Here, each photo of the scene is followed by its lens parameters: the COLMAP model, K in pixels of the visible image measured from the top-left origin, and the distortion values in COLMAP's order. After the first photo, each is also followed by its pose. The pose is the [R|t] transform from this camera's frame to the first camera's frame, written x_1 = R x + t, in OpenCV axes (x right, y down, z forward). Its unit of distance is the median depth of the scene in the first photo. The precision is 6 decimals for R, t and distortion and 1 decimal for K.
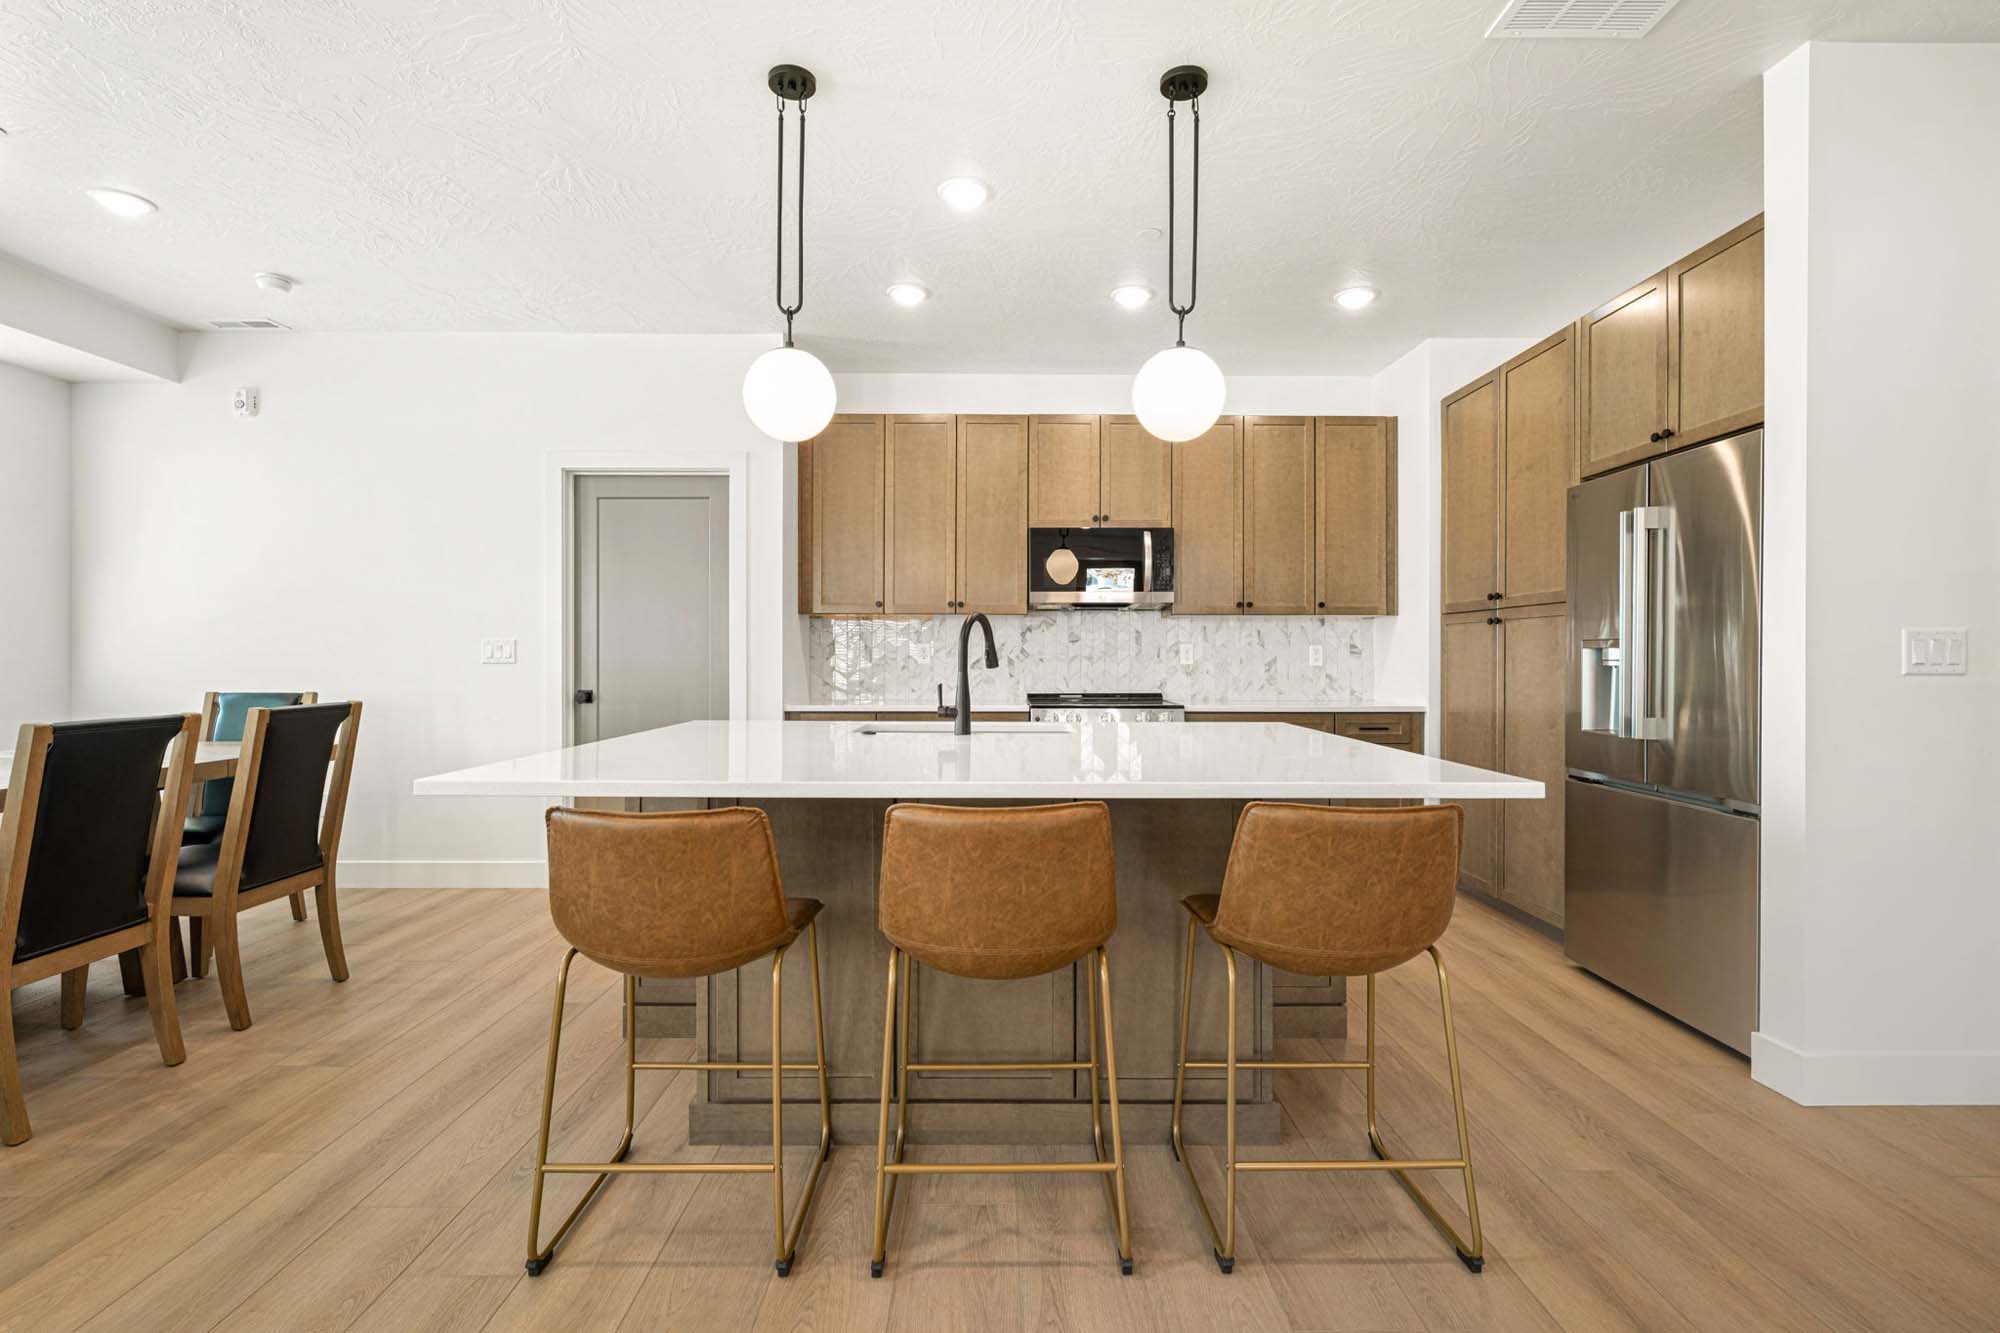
lens RADIAL K [[937.6, 0, 998.5], [0, 937.6, 661.9], [0, 0, 1]] dist [0.002687, -0.000657]
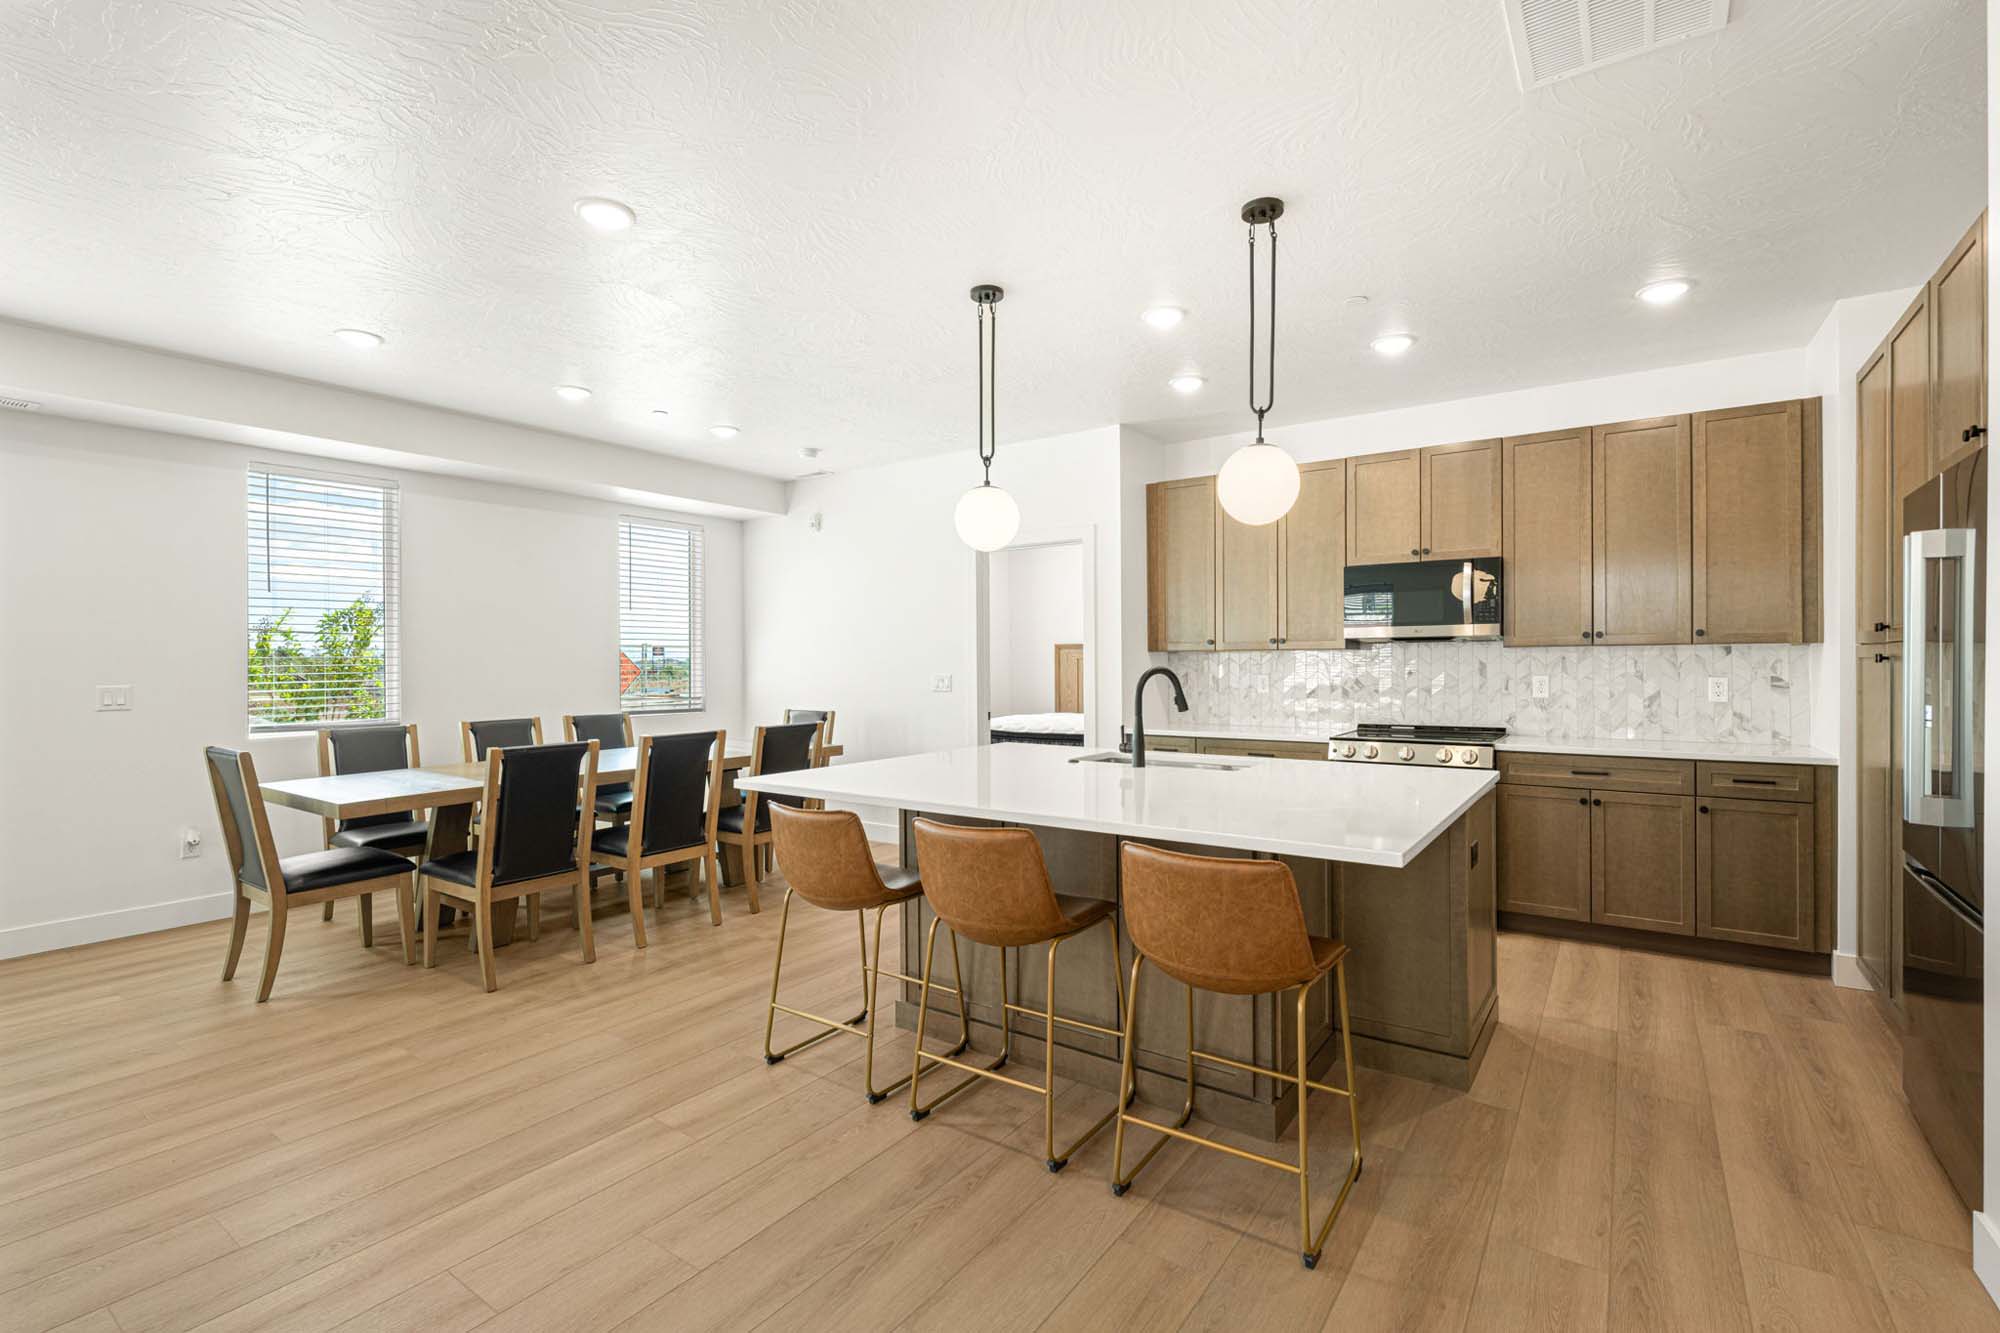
lens RADIAL K [[903.0, 0, 1001.2], [0, 903.0, 670.0], [0, 0, 1]] dist [-0.000302, 0.000270]
pose [[0.812895, -0.001353, -0.582408, 0.384885], [0.005258, 0.999974, 0.005016, -0.043163], [0.582386, -0.007140, 0.812881, -0.055793]]
